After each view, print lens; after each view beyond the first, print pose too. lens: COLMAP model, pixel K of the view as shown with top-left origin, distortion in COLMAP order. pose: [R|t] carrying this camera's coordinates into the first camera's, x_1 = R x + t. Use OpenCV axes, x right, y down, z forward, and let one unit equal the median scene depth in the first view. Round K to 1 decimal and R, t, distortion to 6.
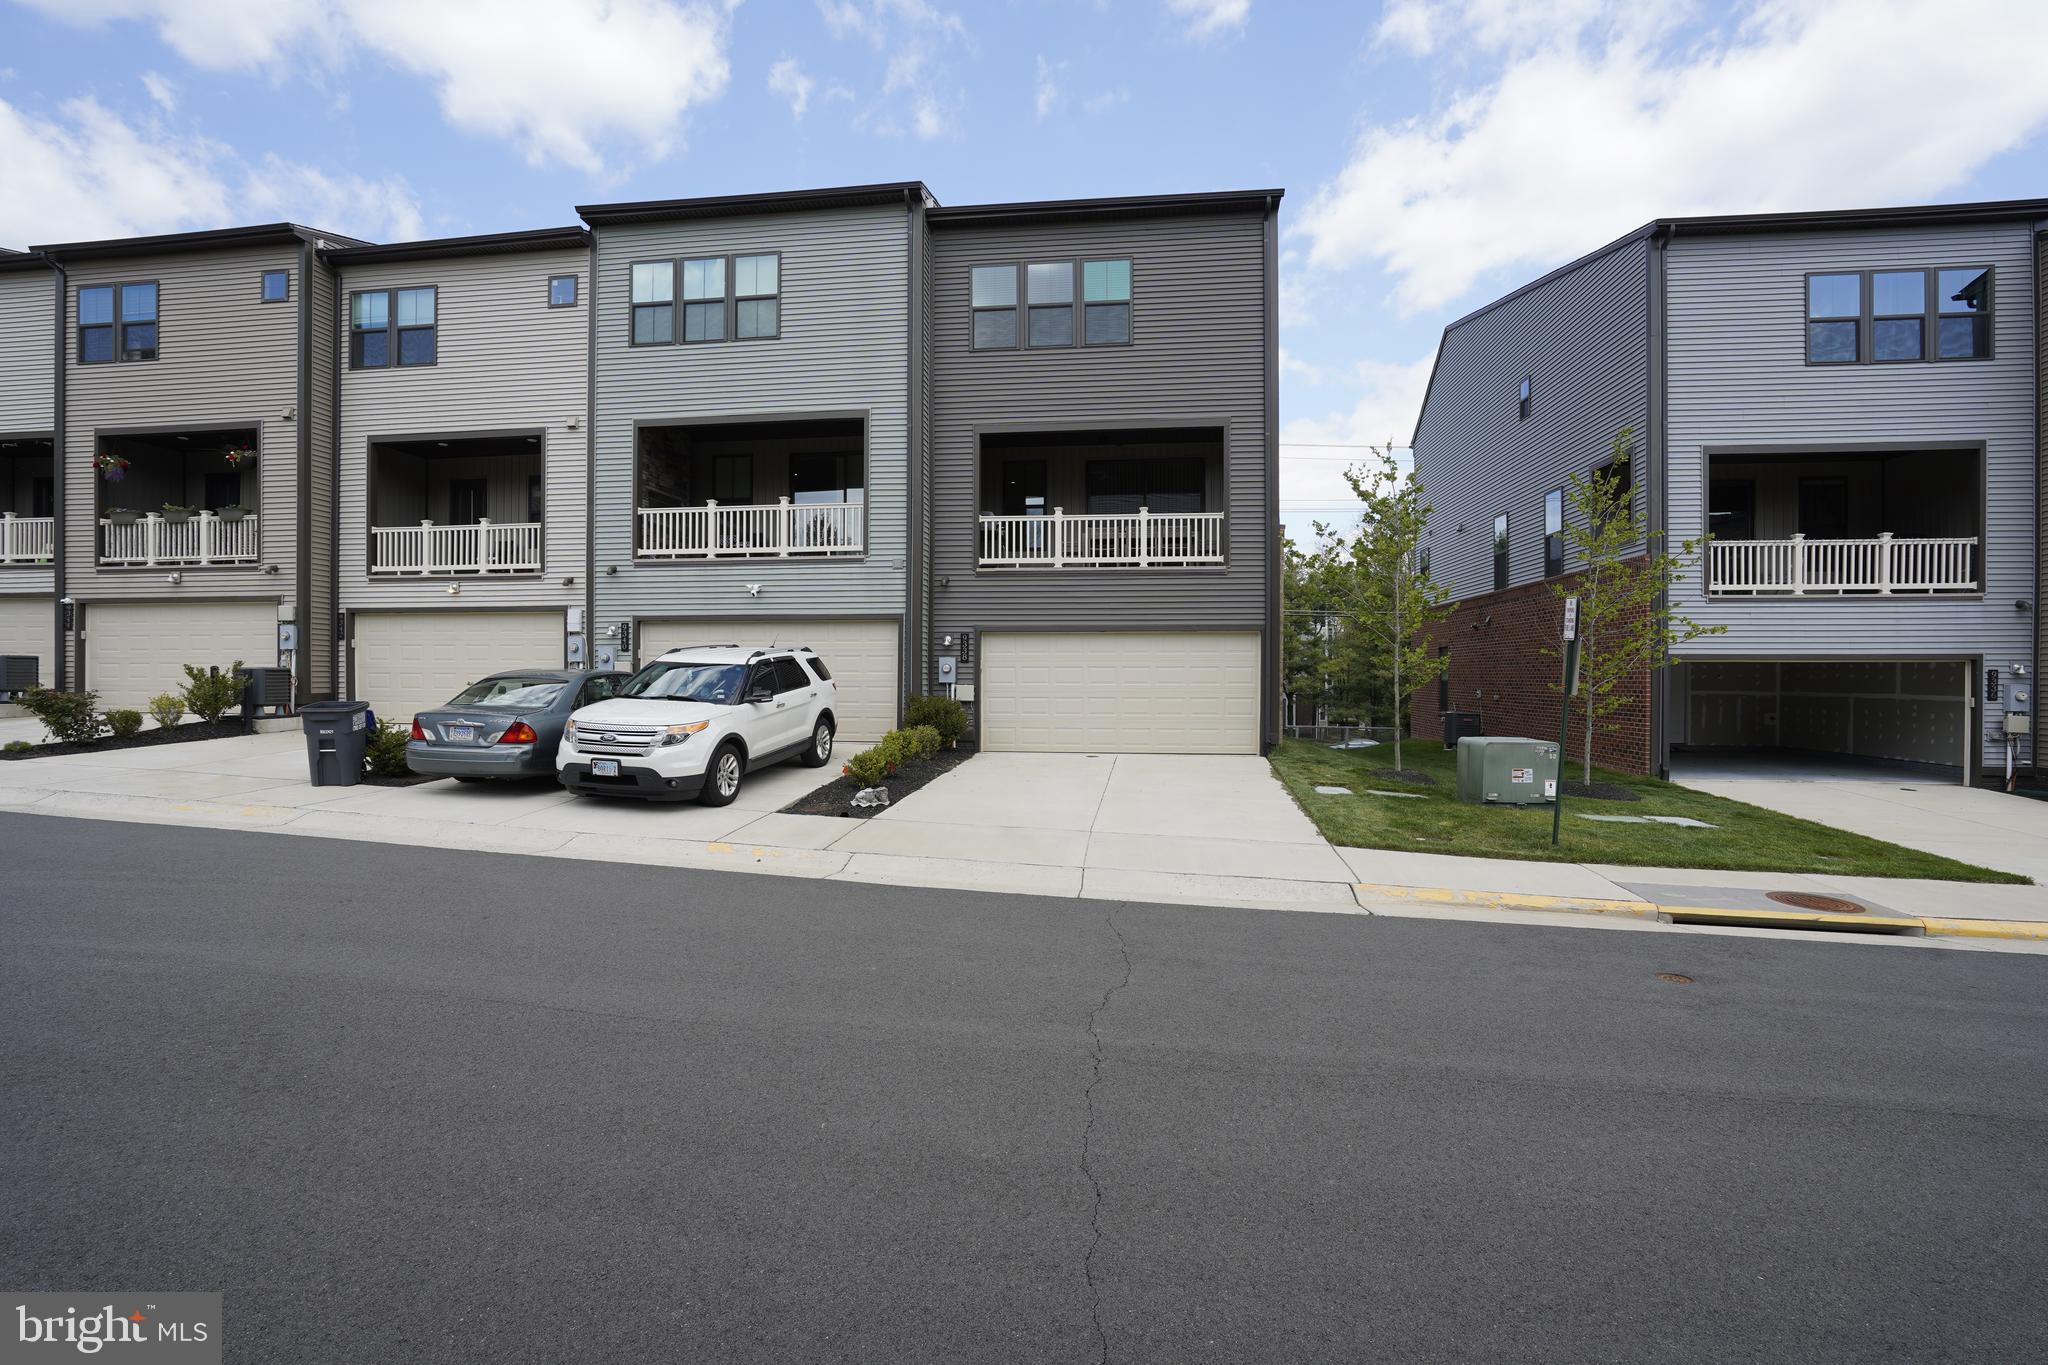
lens RADIAL K [[916.9, 0, 1010.1], [0, 916.9, 685.7], [0, 0, 1]] dist [0.000959, -0.000071]
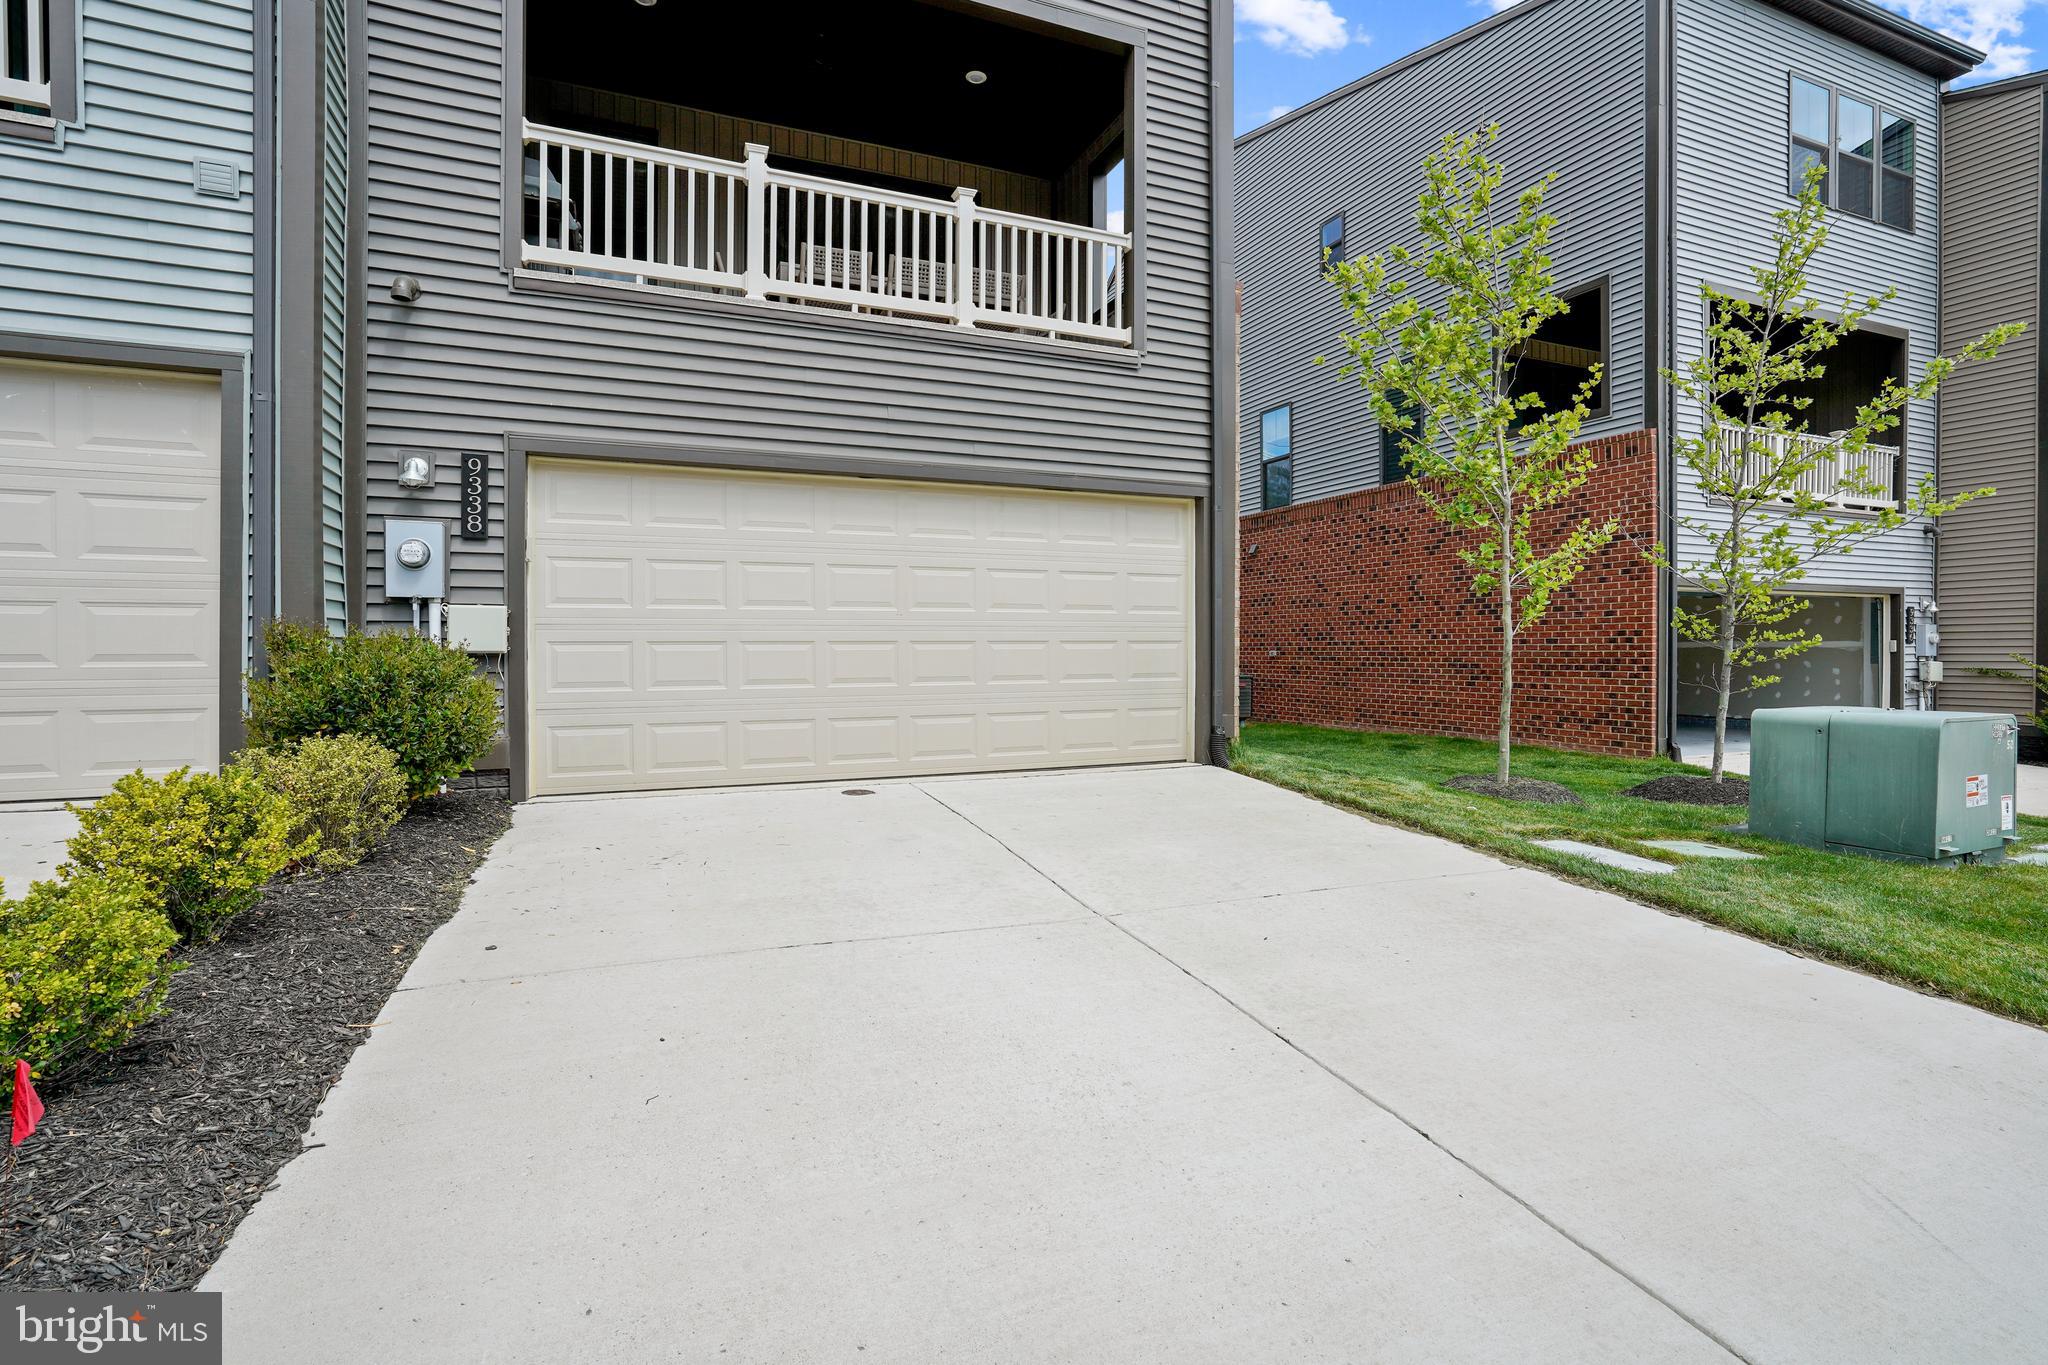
lens RADIAL K [[954.4, 0, 1023.0], [0, 954.4, 666.6], [0, 0, 1]] dist [-0.020280, 0.000115]
pose [[0.860086, -0.011533, 0.510019, -0.055483], [0.006727, 0.999914, 0.011267, 0.019601], [-0.510105, -0.006260, 0.860090, 0.607263]]
